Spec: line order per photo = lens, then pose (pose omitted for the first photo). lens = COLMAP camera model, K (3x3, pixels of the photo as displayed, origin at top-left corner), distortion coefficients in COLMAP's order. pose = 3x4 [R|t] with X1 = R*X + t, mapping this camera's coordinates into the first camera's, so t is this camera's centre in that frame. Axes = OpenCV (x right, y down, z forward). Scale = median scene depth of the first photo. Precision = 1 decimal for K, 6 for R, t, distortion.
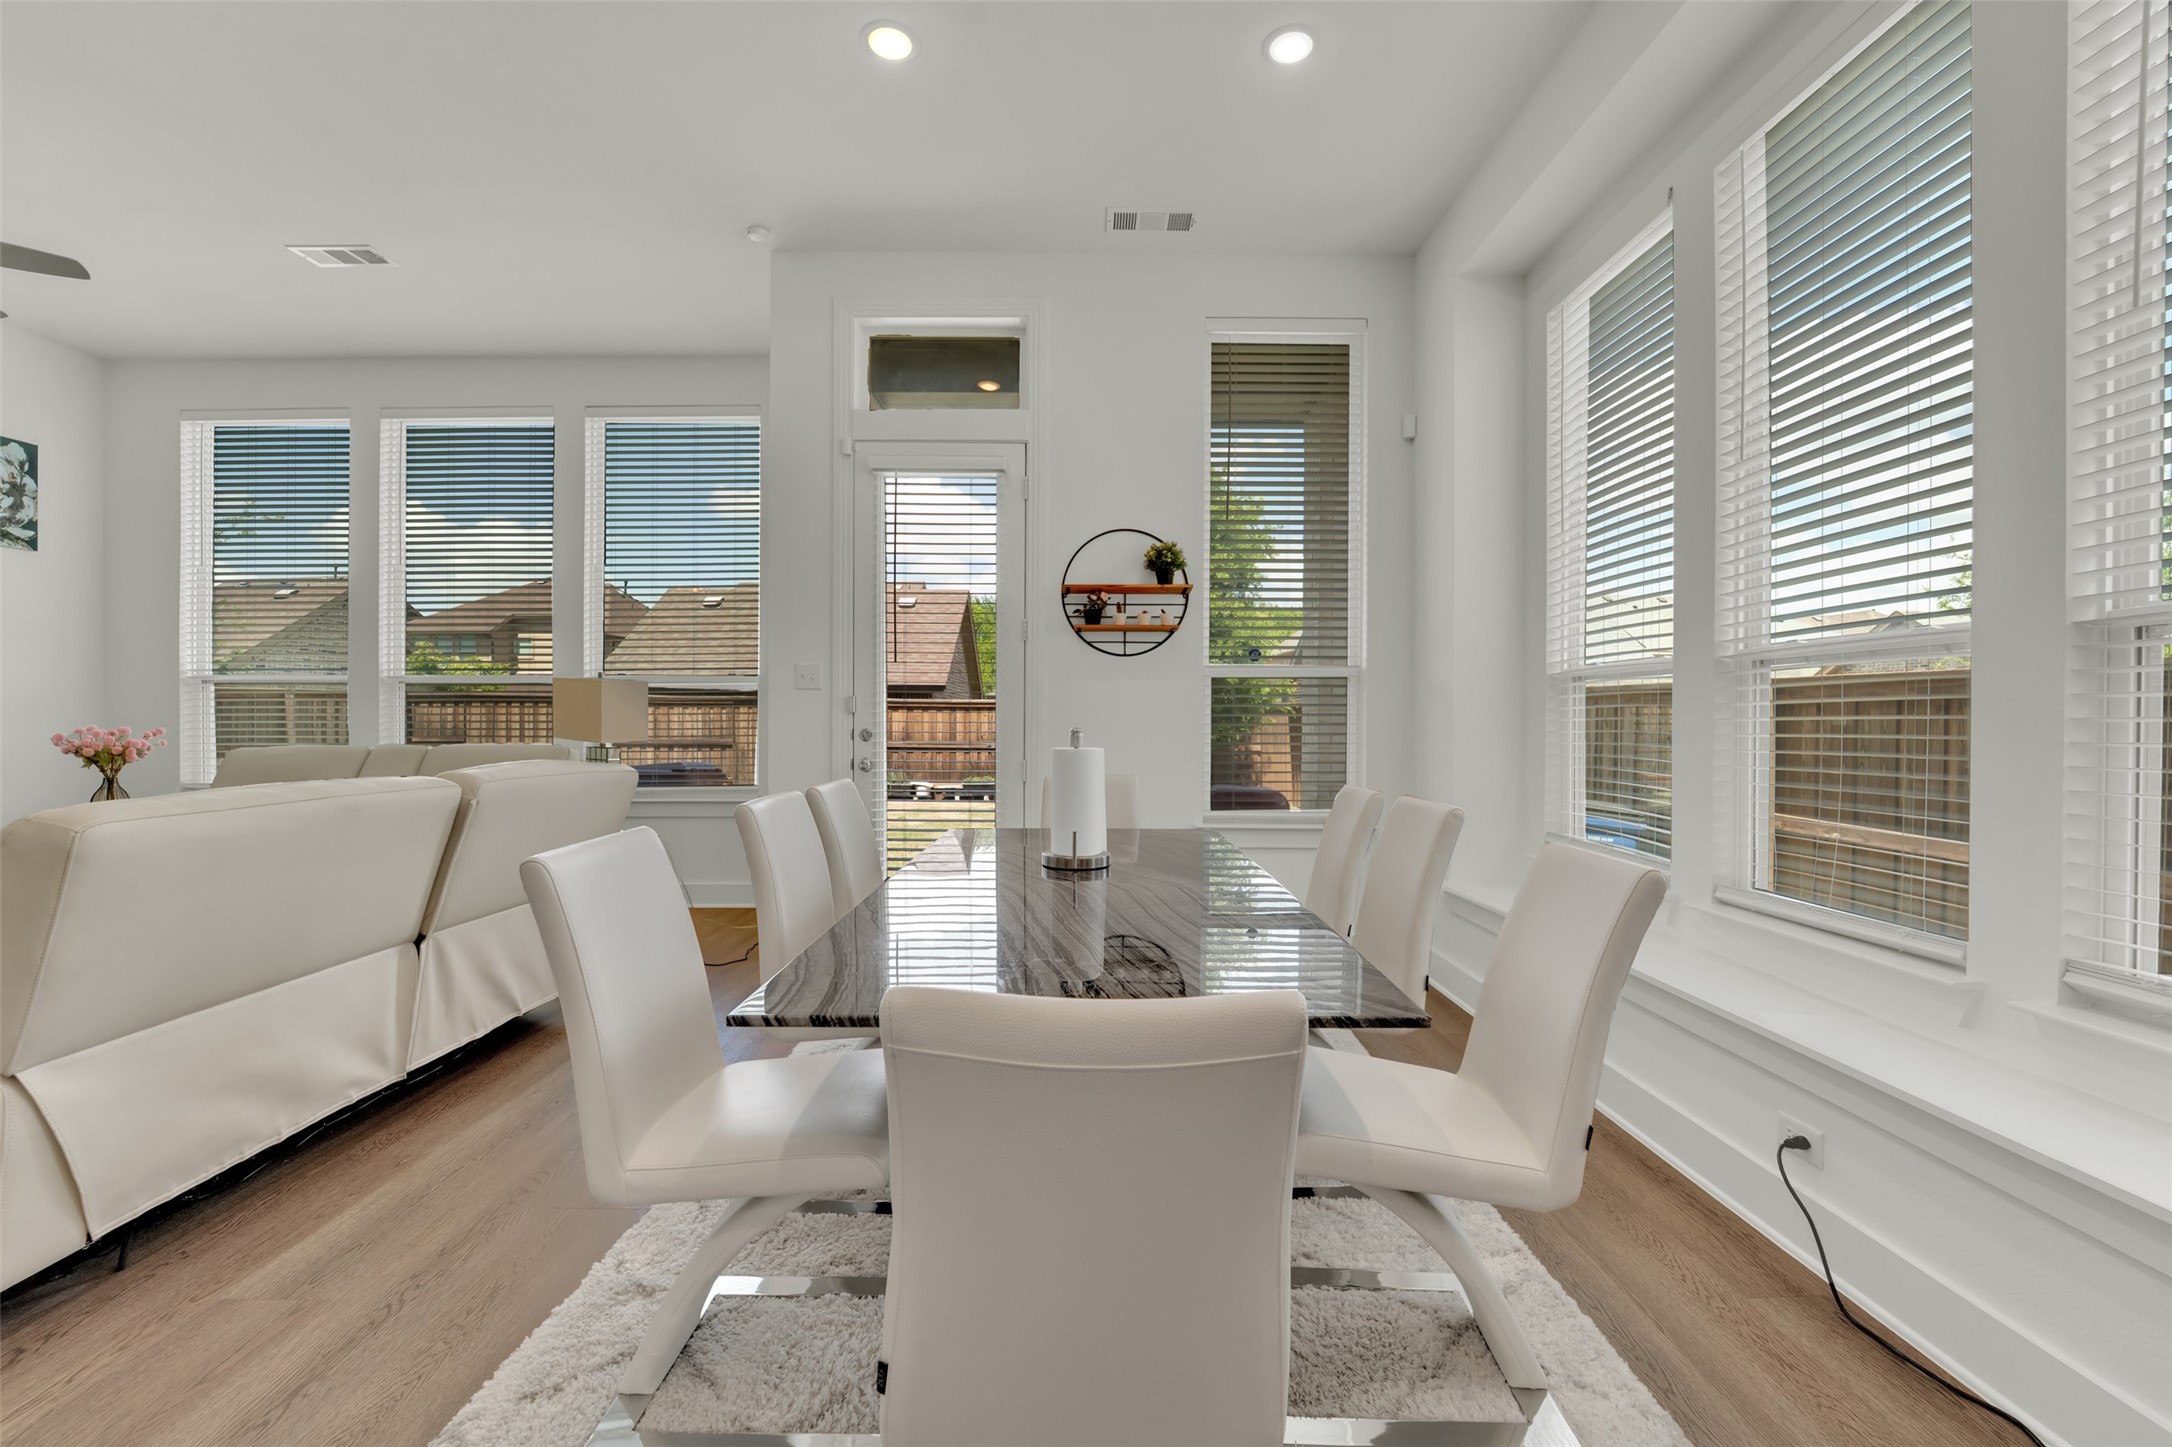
lens RADIAL K [[895.2, 0, 1078.3], [0, 895.2, 728.1], [0, 0, 1]] dist [-0.015042, 0.000305]
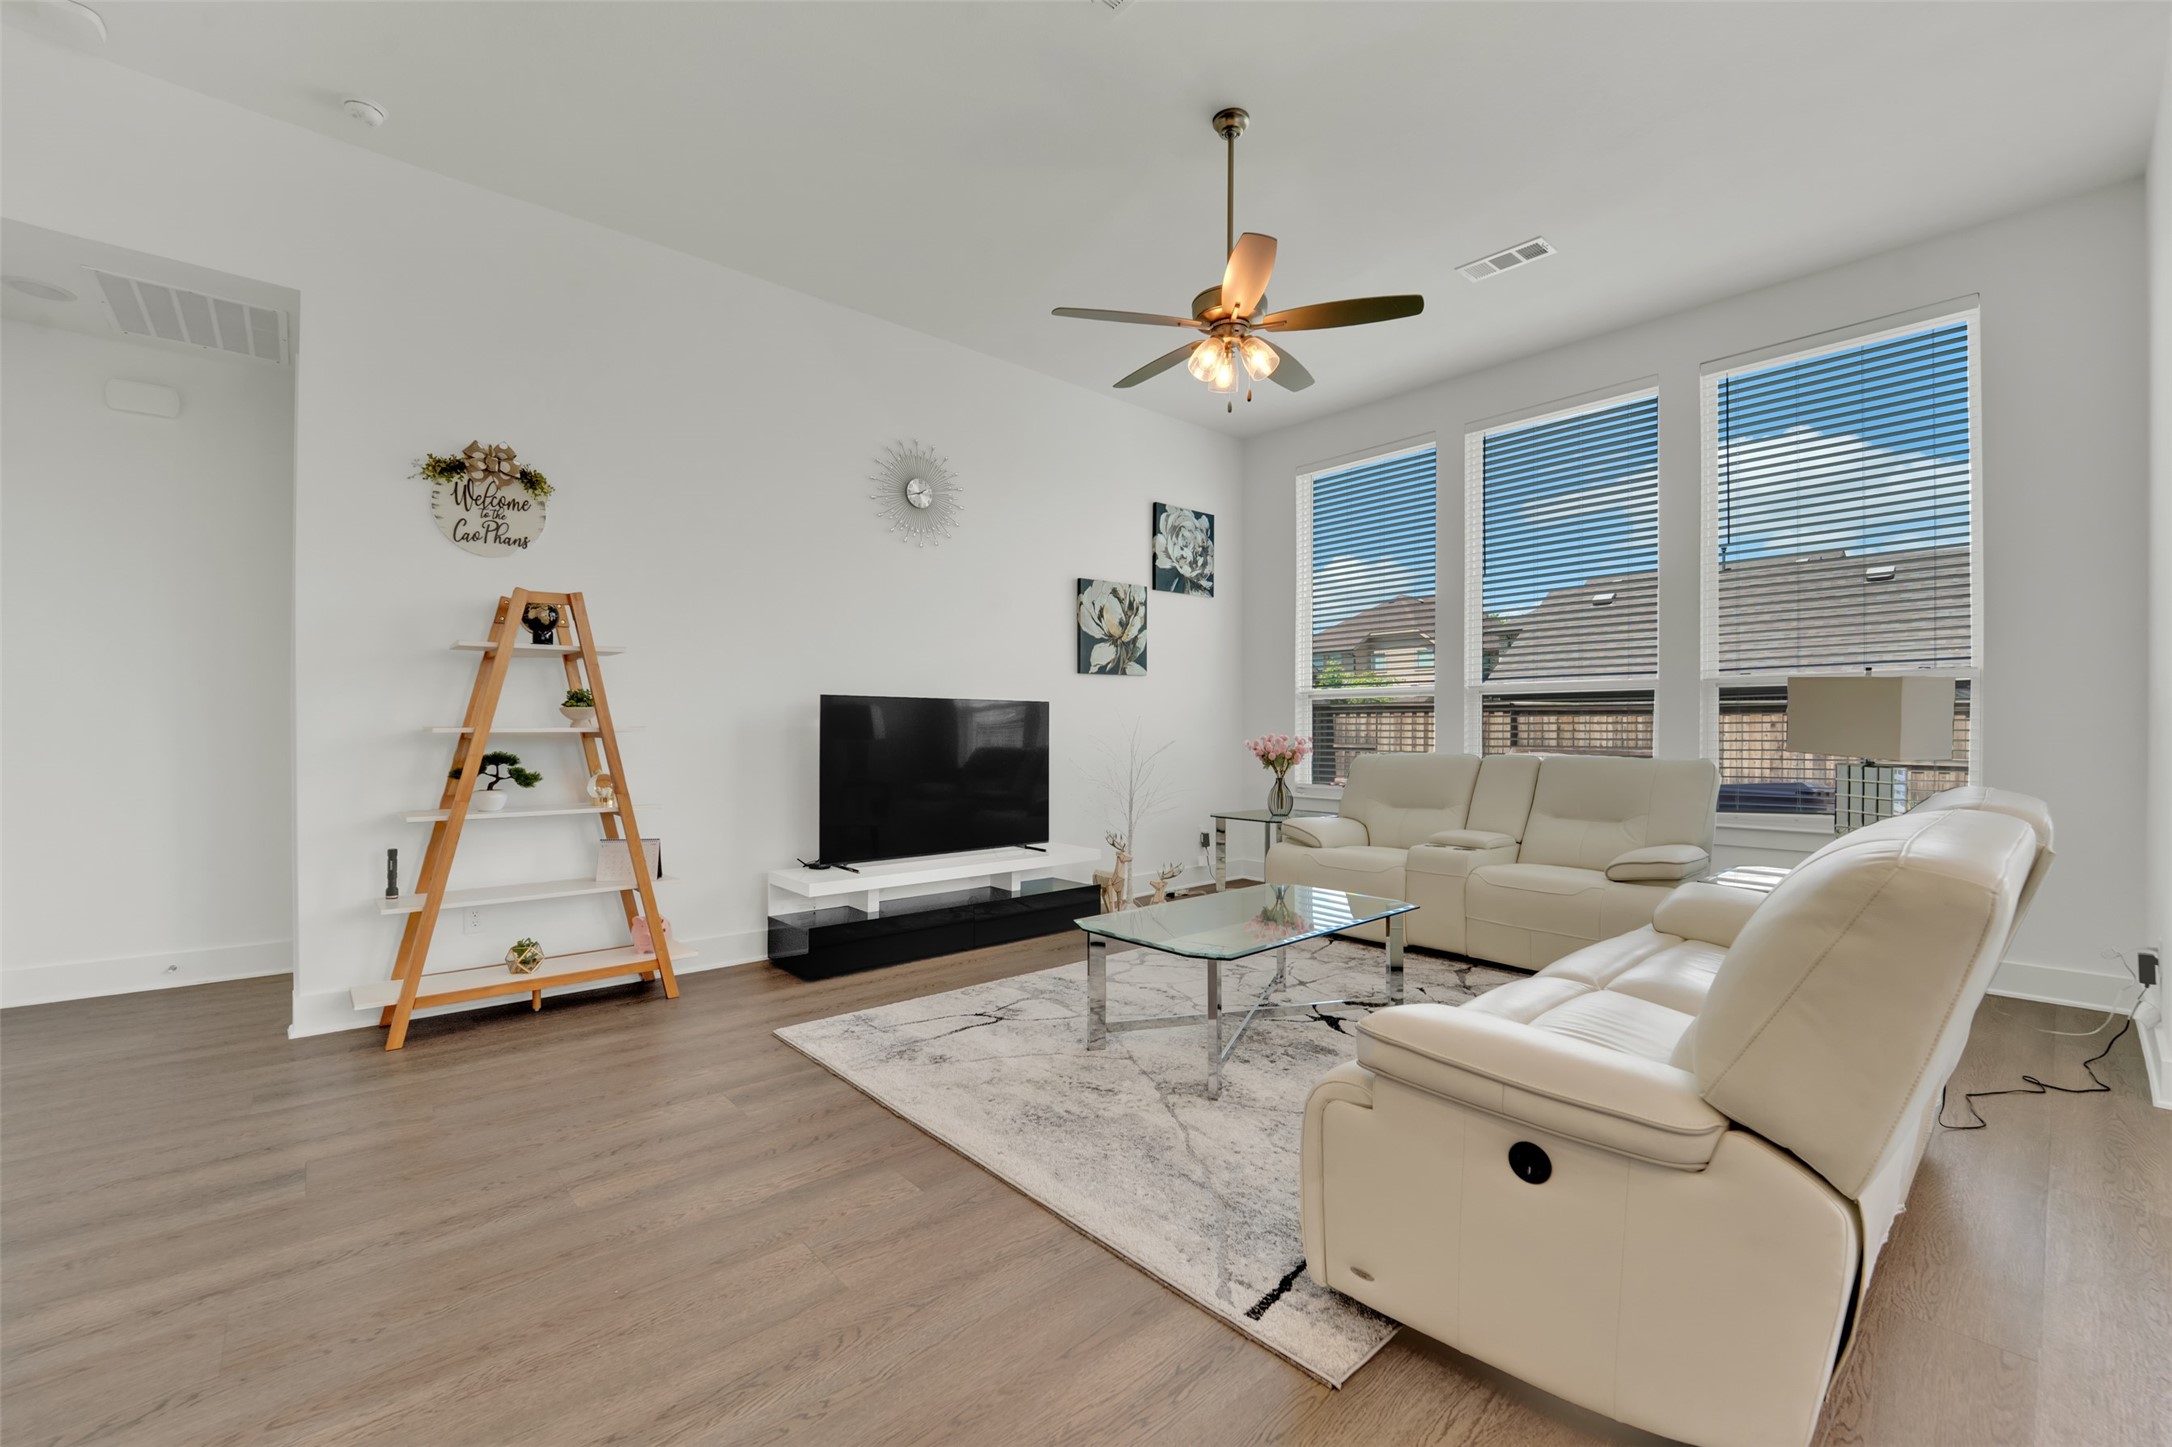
lens RADIAL K [[895.2, 0, 1091.1], [0, 895.2, 722.8], [0, 0, 1]] dist [-0.015042, 0.000305]
pose [[0.664458, -0.004340, -0.747313, -0.365002], [-0.007680, 0.999891, -0.012635, -0.000715], [0.747286, 0.014135, 0.664352, -0.001260]]
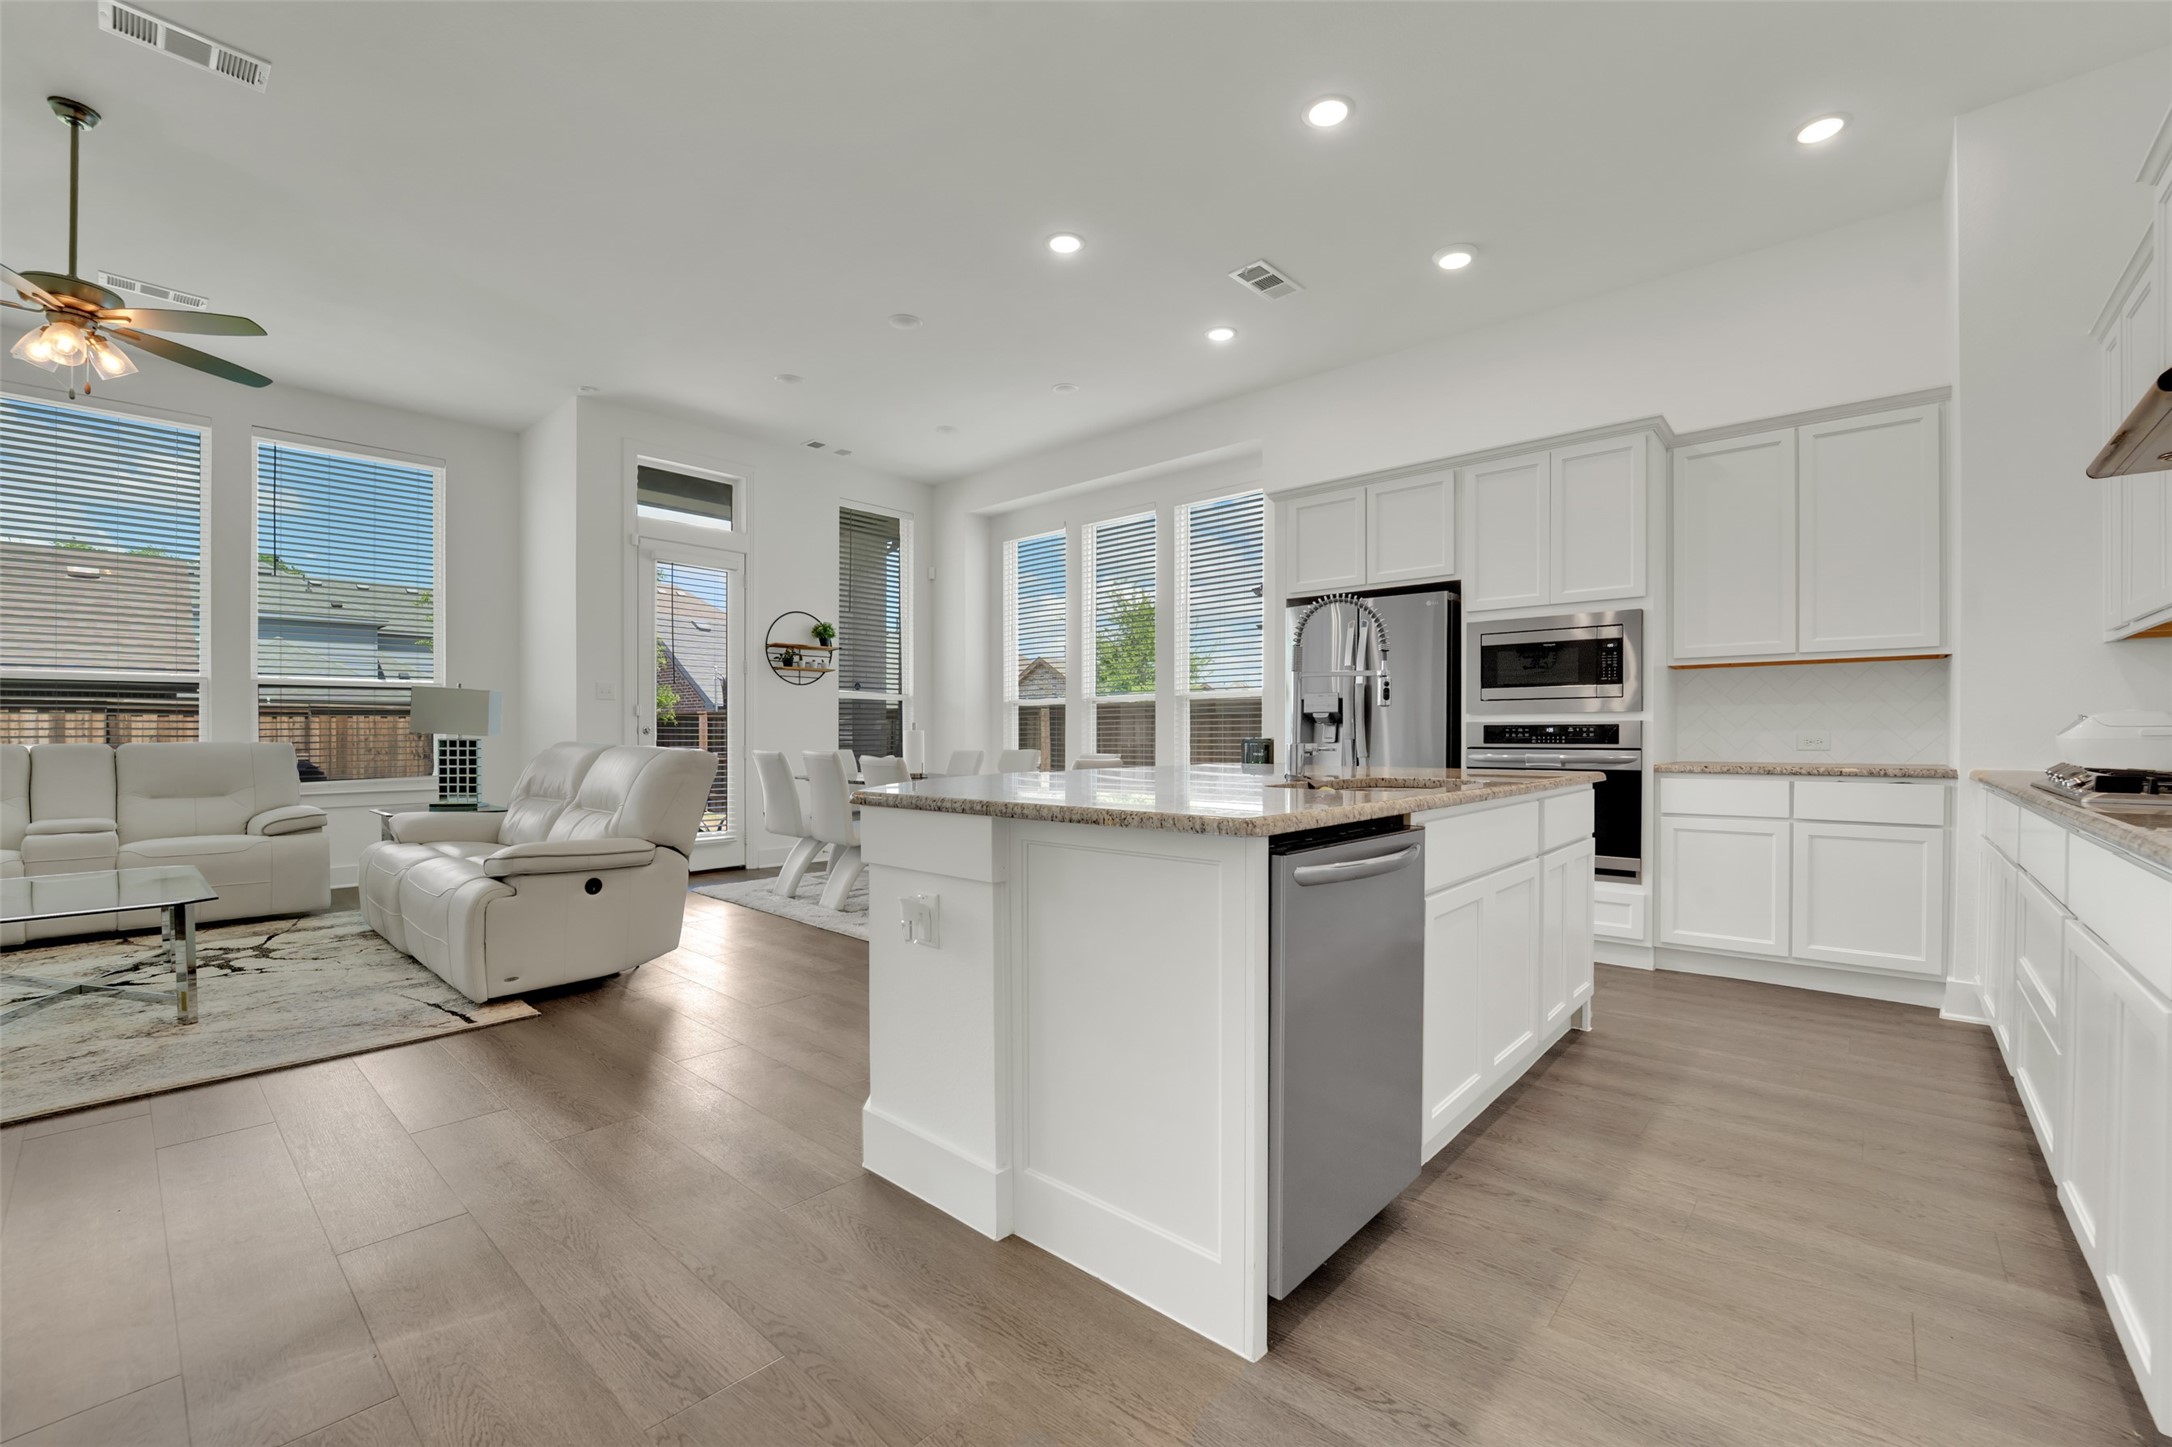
lens RADIAL K [[895.2, 0, 1074.5], [0, 895.2, 746.9], [0, 0, 1]] dist [-0.015042, 0.000305]
pose [[0.678107, -0.014468, 0.734821, -0.794917], [0.009857, 0.999895, 0.010590, 0.024757], [-0.734897, 0.000062, 0.678178, -0.524499]]
